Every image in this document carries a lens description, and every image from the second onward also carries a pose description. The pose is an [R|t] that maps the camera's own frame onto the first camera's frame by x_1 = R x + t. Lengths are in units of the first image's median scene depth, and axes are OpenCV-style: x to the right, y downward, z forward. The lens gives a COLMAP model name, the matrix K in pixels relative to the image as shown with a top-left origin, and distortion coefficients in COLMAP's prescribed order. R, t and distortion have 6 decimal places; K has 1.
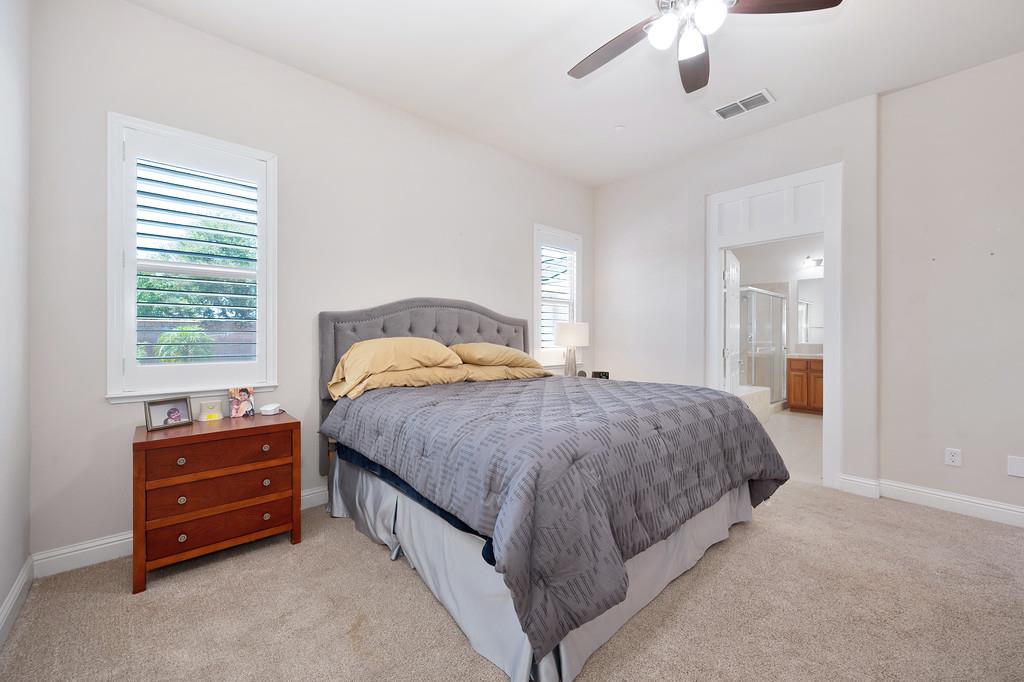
lens RADIAL K [[403.6, 0, 509.1], [0, 403.6, 341.3], [0, 0, 1]] dist [-0.006825, 0.000150]
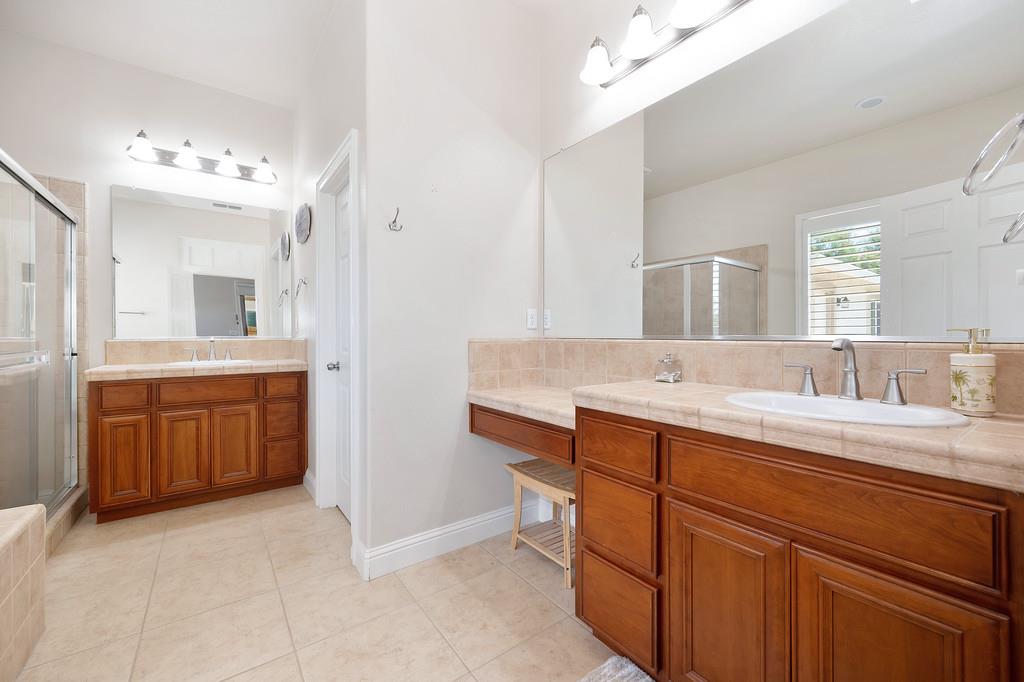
lens RADIAL K [[403.6, 0, 515.1], [0, 403.6, 336.8], [0, 0, 1]] dist [-0.006825, 0.000150]
pose [[0.086173, -0.005105, 0.996267, 0.366237], [0.003703, 0.999982, 0.004804, 0.002310], [-0.996273, 0.003275, 0.086190, 0.586819]]
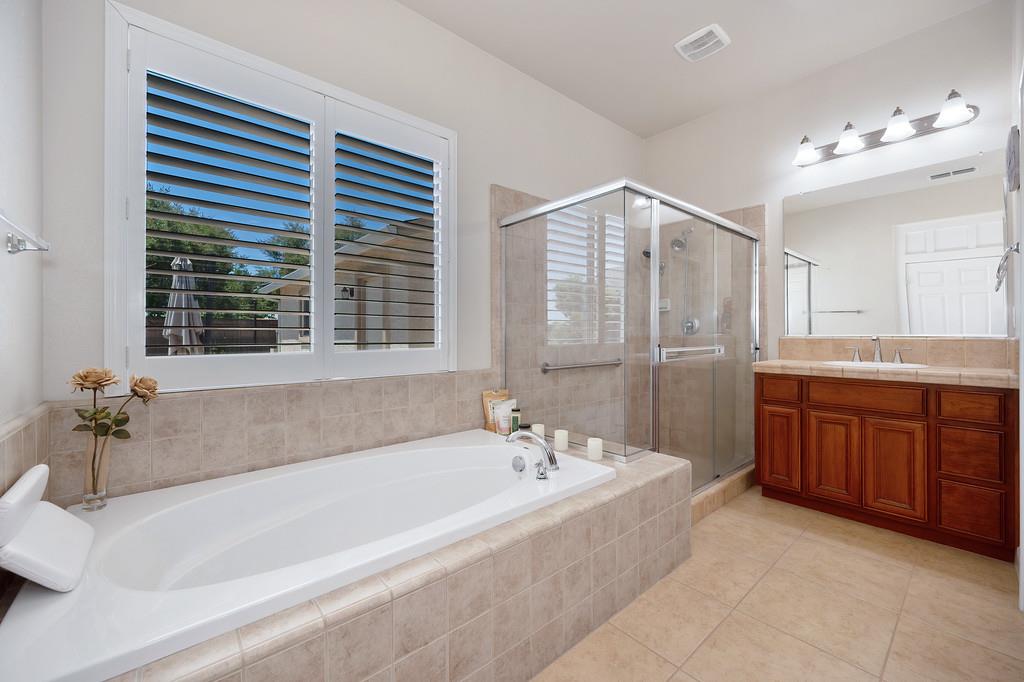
lens RADIAL K [[403.6, 0, 515.2], [0, 403.6, 334.3], [0, 0, 1]] dist [-0.006825, 0.000150]
pose [[0.999980, -0.000906, -0.006201, 0.439378], [0.000903, 0.999999, -0.000471, 0.002580], [0.006201, 0.000465, 0.999981, 0.571657]]
